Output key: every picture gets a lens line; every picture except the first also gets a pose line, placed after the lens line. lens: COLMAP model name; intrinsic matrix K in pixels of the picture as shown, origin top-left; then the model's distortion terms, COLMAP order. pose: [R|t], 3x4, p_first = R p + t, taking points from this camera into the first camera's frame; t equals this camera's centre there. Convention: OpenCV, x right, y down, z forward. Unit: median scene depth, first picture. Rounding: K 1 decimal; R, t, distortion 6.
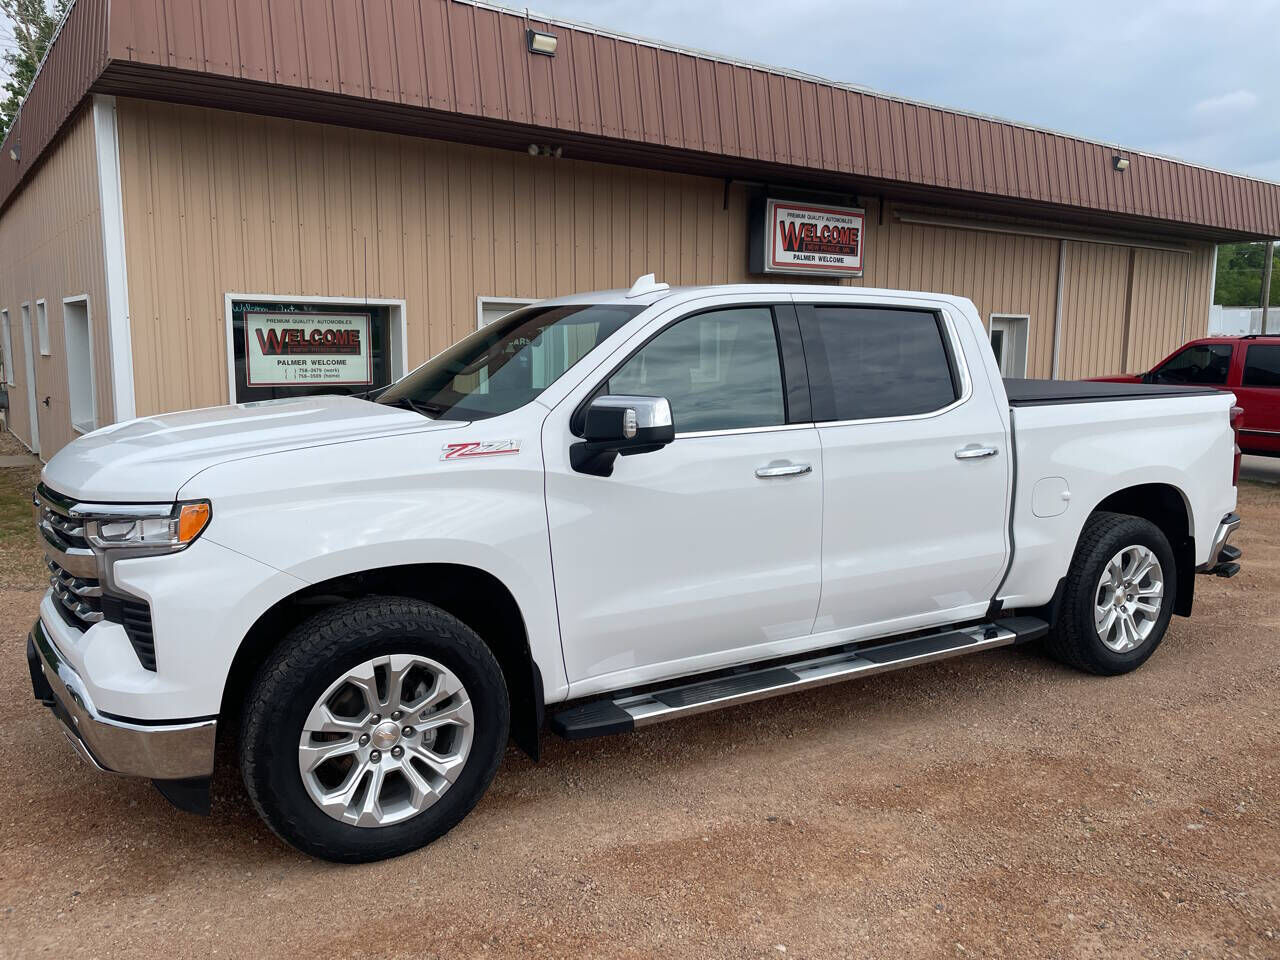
lens RADIAL K [[1065.3, 0, 650.9], [0, 1065.3, 478.1], [0, 0, 1]] dist [0.066674, -0.100224]
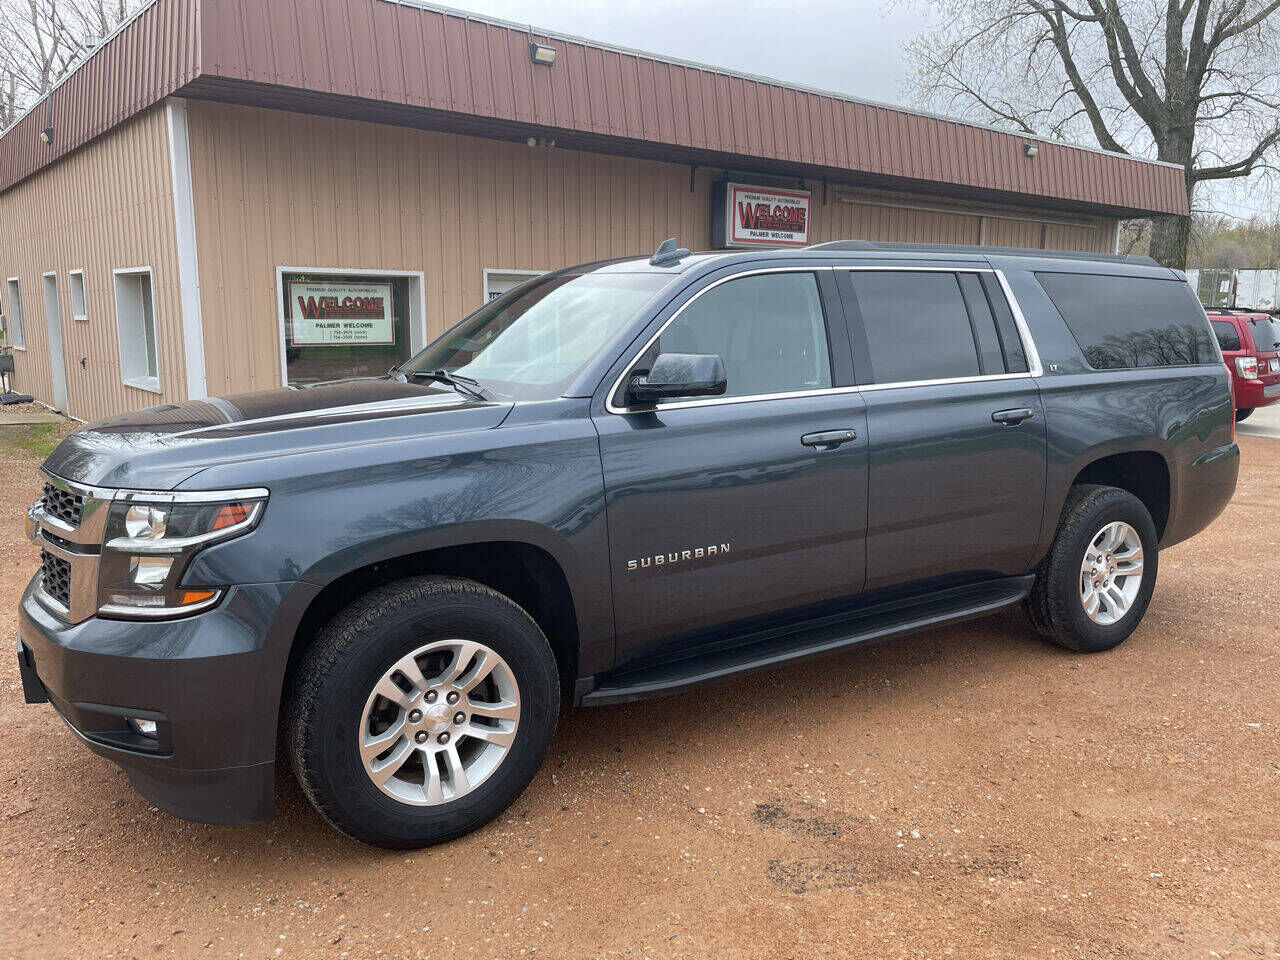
lens RADIAL K [[1065.3, 0, 653.1], [0, 1065.3, 471.2], [0, 0, 1]] dist [0.066674, -0.100224]
pose [[0.998301, -0.006757, 0.057875, -0.043908], [0.005087, 0.999568, 0.028960, 0.016416], [-0.058046, -0.028616, 0.997904, -0.166649]]
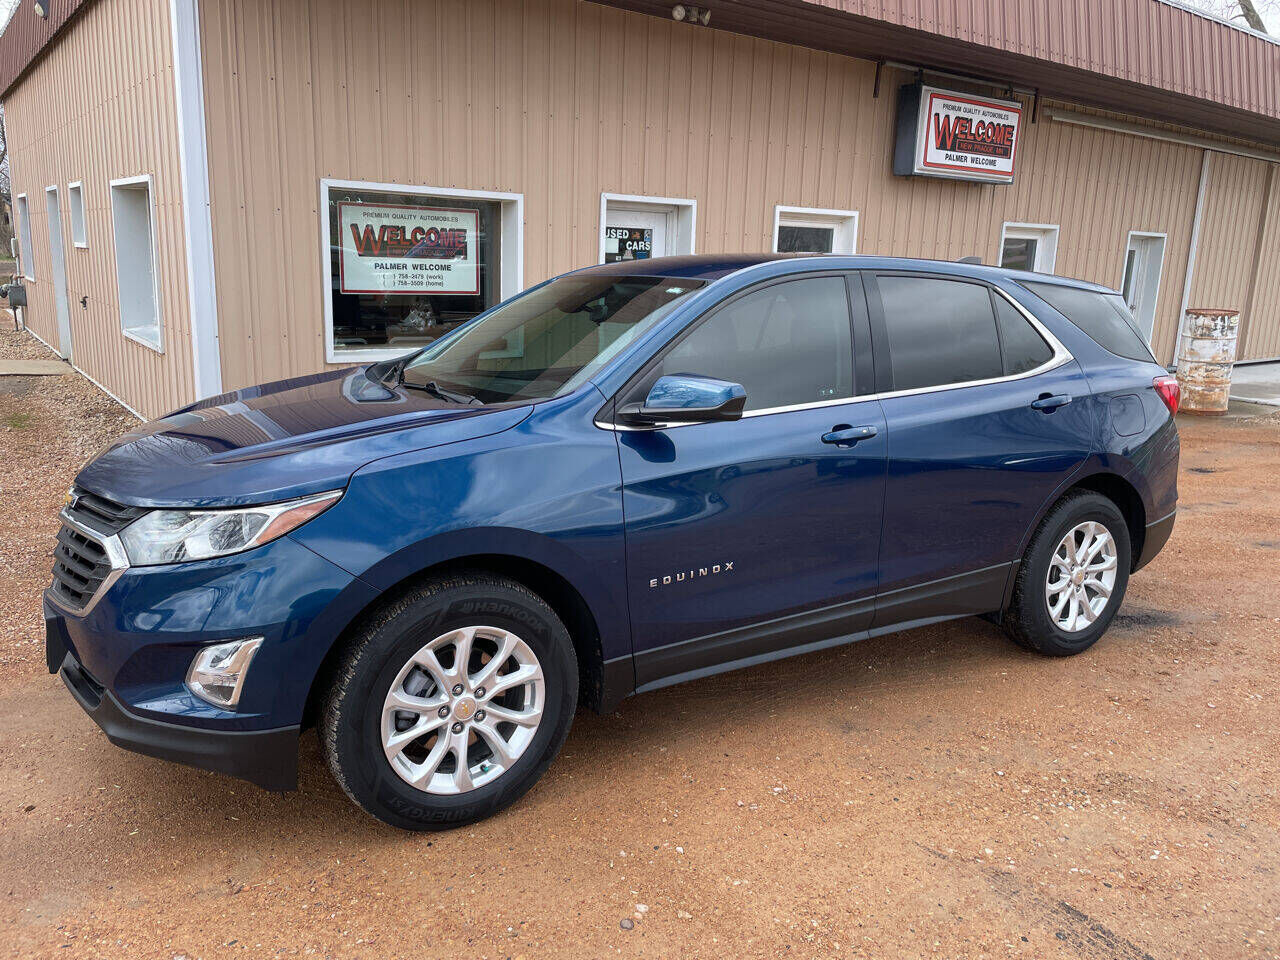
lens RADIAL K [[1065.3, 0, 637.5], [0, 1065.3, 482.3], [0, 0, 1]] dist [0.066674, -0.100224]
pose [[0.999454, 0.031964, 0.008363, -0.126512], [-0.032598, 0.995234, 0.091901, -0.020360], [-0.005385, -0.092124, 0.995733, 0.132770]]
